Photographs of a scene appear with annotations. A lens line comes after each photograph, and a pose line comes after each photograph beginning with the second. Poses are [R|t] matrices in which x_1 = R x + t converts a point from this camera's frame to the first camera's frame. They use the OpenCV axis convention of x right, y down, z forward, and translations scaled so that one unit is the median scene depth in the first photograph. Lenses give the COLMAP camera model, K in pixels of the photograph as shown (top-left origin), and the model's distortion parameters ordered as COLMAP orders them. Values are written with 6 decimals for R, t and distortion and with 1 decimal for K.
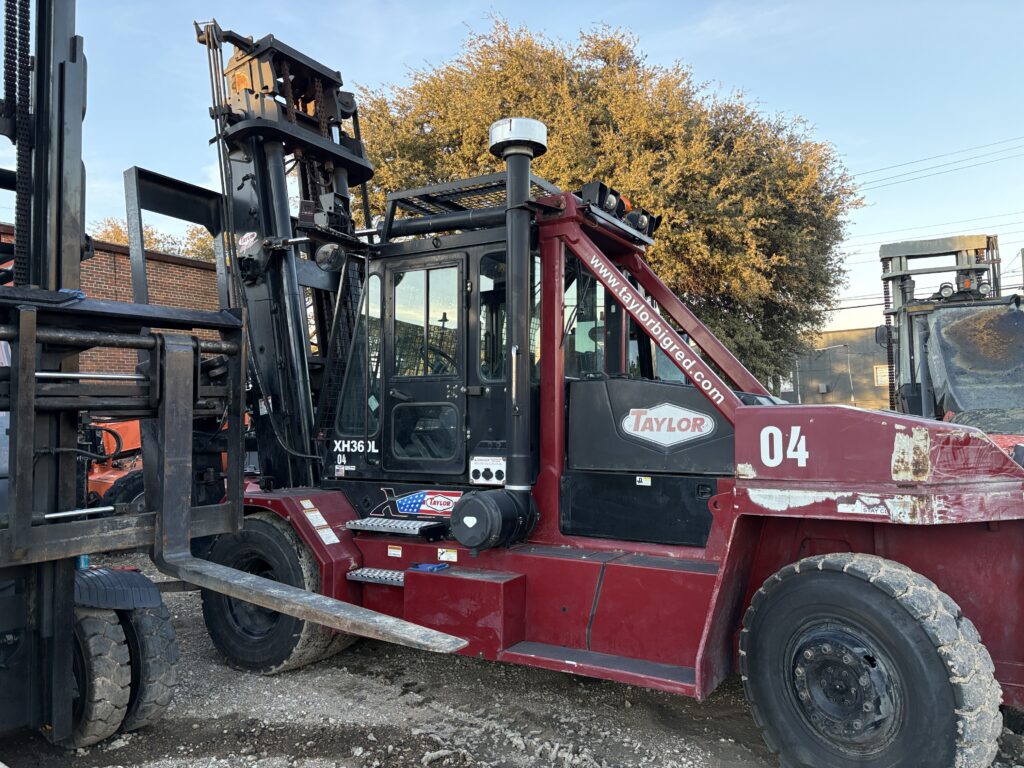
lens RADIAL K [[758.6, 0, 512.0], [0, 758.6, 384.0], [0, 0, 1]] dist [0.062242, -0.087017]
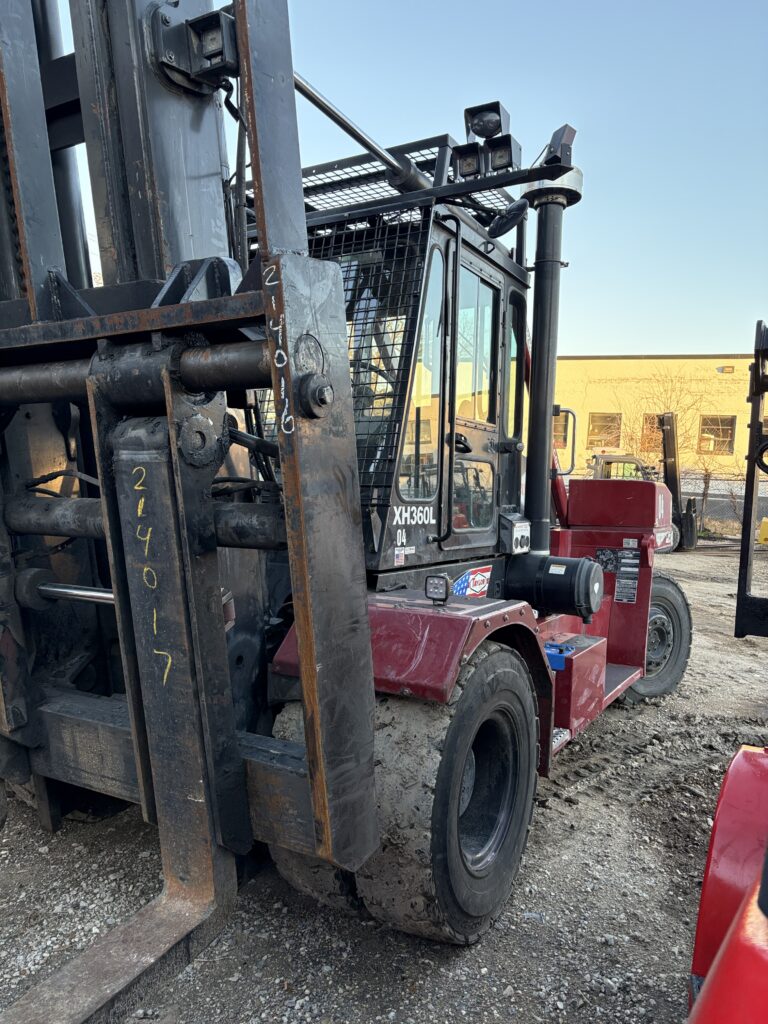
lens RADIAL K [[758.6, 0, 384.0], [0, 758.6, 512.0], [0, 0, 1]] dist [0.062242, -0.087017]
pose [[0.001992, 0.002420, 0.999995, -0.837088], [-0.046783, 0.998902, -0.002324, 0.081329], [-0.998903, -0.046778, 0.002103, 1.021128]]
